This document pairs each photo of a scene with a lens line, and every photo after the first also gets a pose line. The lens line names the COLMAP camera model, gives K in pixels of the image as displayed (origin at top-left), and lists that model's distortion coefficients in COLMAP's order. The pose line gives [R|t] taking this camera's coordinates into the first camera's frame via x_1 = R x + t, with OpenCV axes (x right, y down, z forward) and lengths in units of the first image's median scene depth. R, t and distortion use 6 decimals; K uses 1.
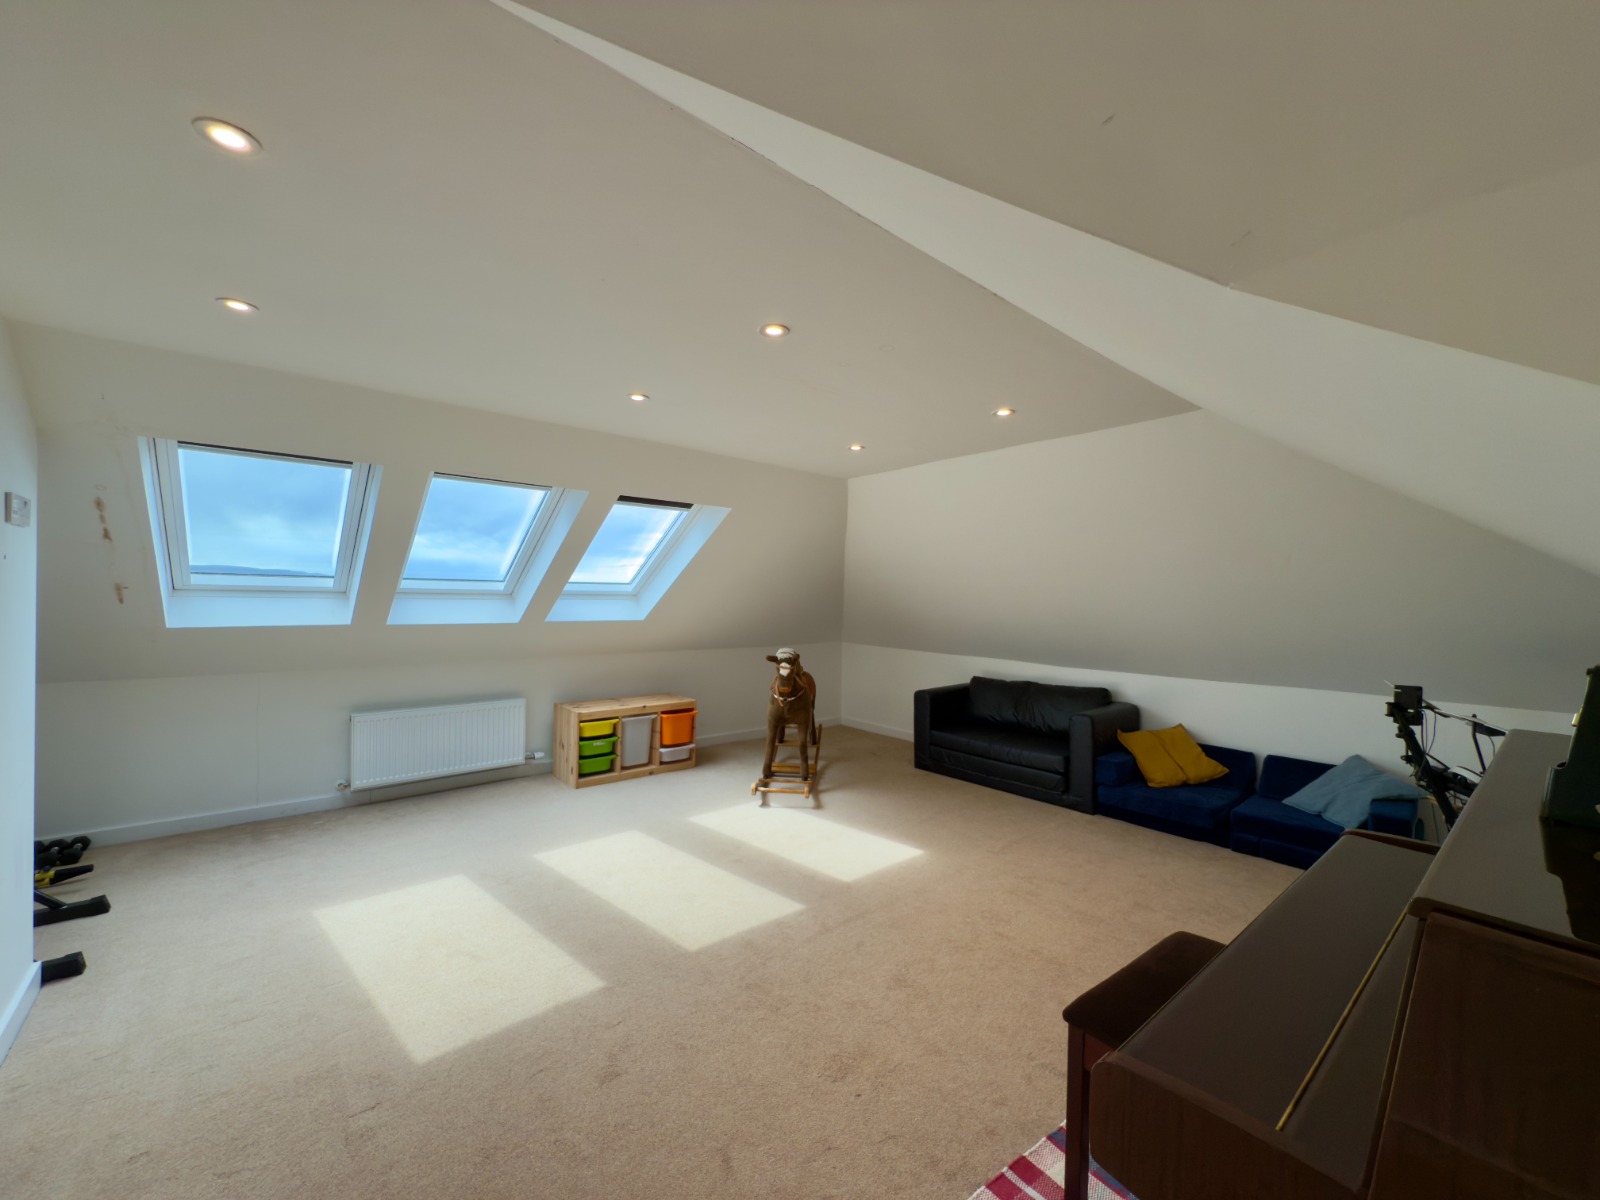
lens RADIAL K [[641.9, 0, 800.0], [0, 641.9, 598.2], [0, 0, 1]] dist [0.001171, -0.000106]
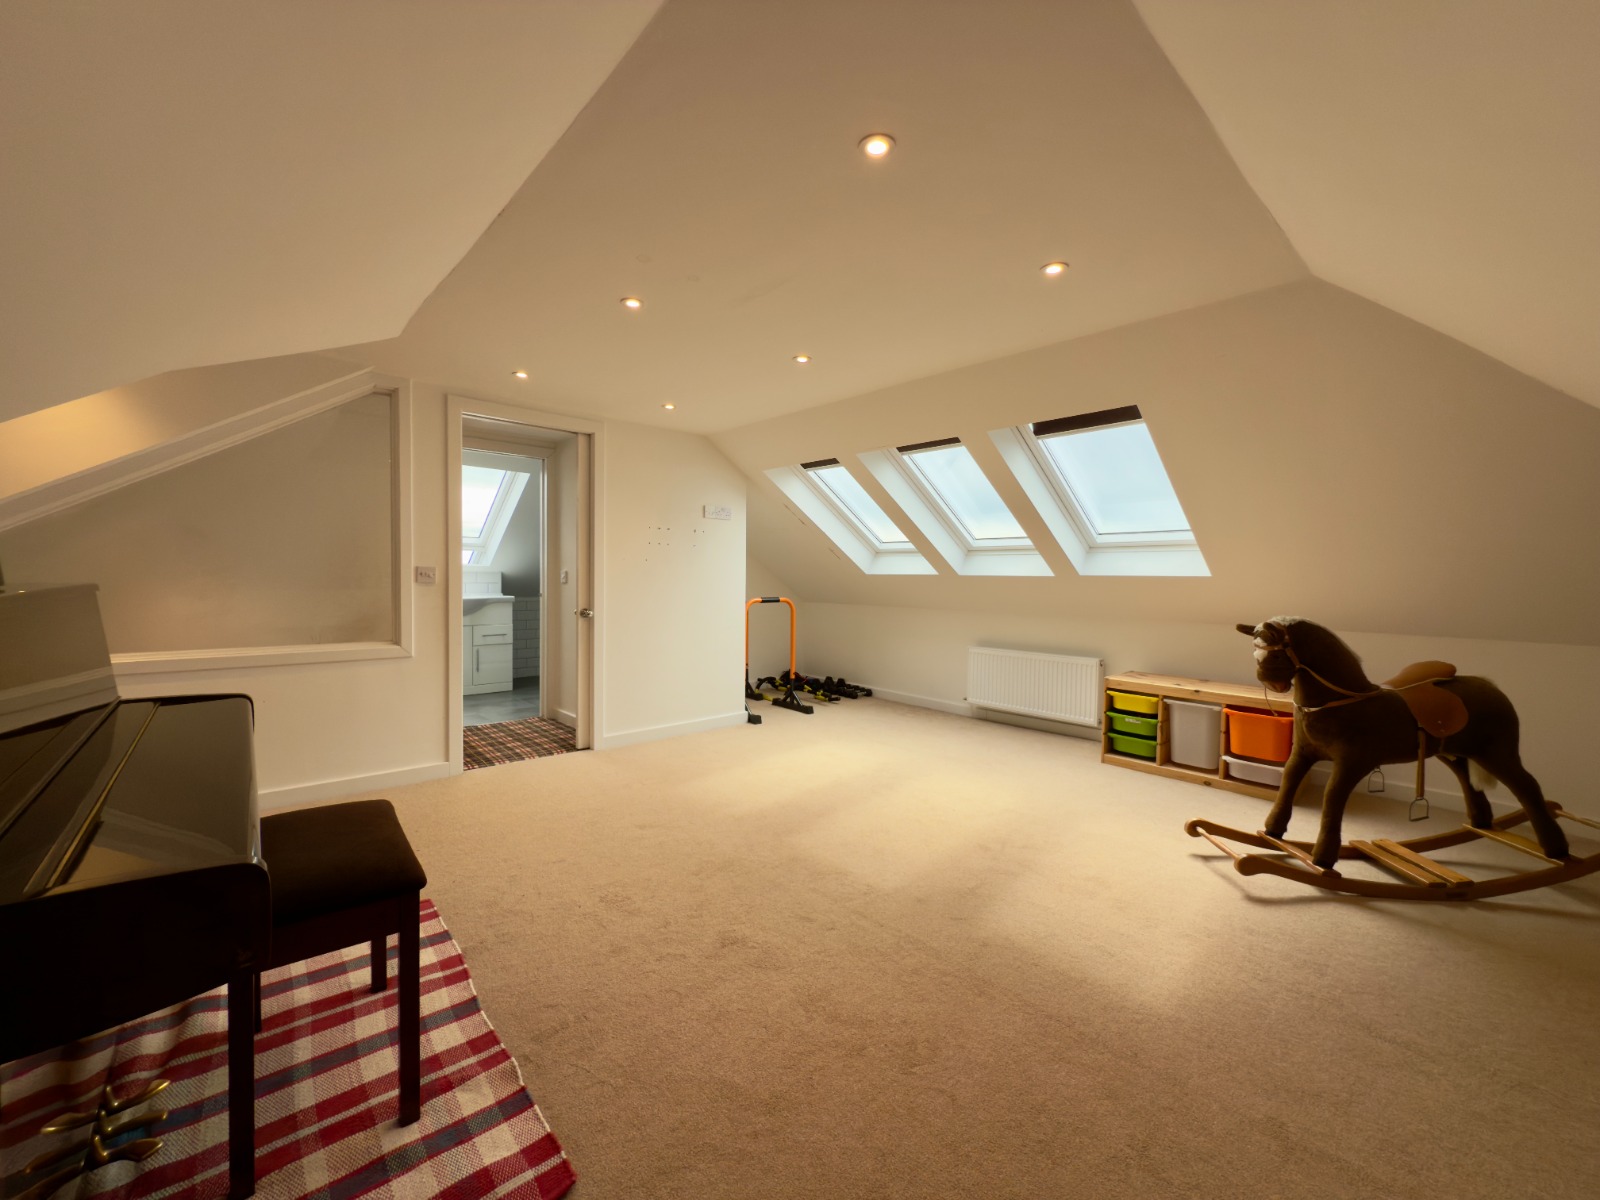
lens RADIAL K [[641.9, 0, 800.0], [0, 641.9, 598.2], [0, 0, 1]] dist [0.001171, -0.000106]
pose [[0.050152, 0.024314, -0.998446, 0.521608], [-0.021293, 0.999502, 0.023271, 0.056615], [0.998515, 0.020093, 0.050645, 0.533781]]
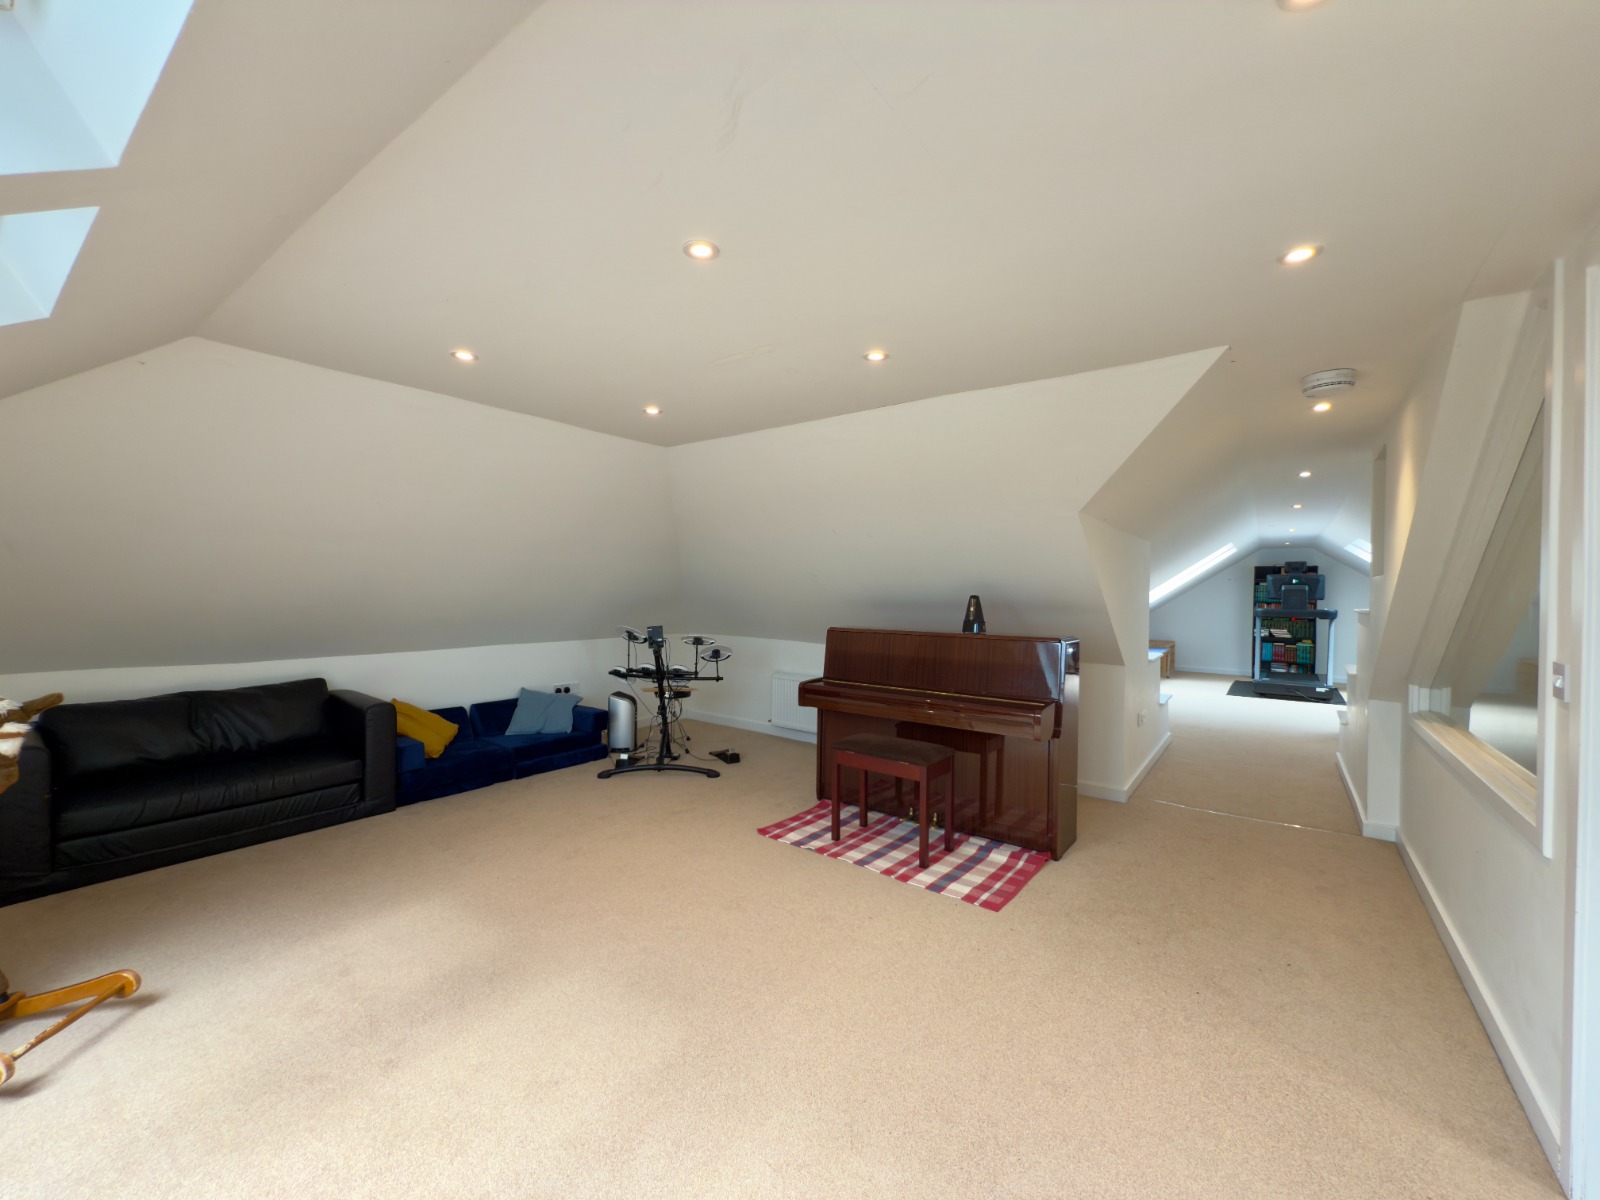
lens RADIAL K [[641.9, 0, 800.0], [0, 641.9, 598.2], [0, 0, 1]] dist [0.001171, -0.000106]
pose [[-0.231120, -0.029299, 0.972484, -0.504902], [-0.017126, 0.999514, 0.026043, 0.002265], [-0.972774, -0.010636, -0.231510, 0.593783]]
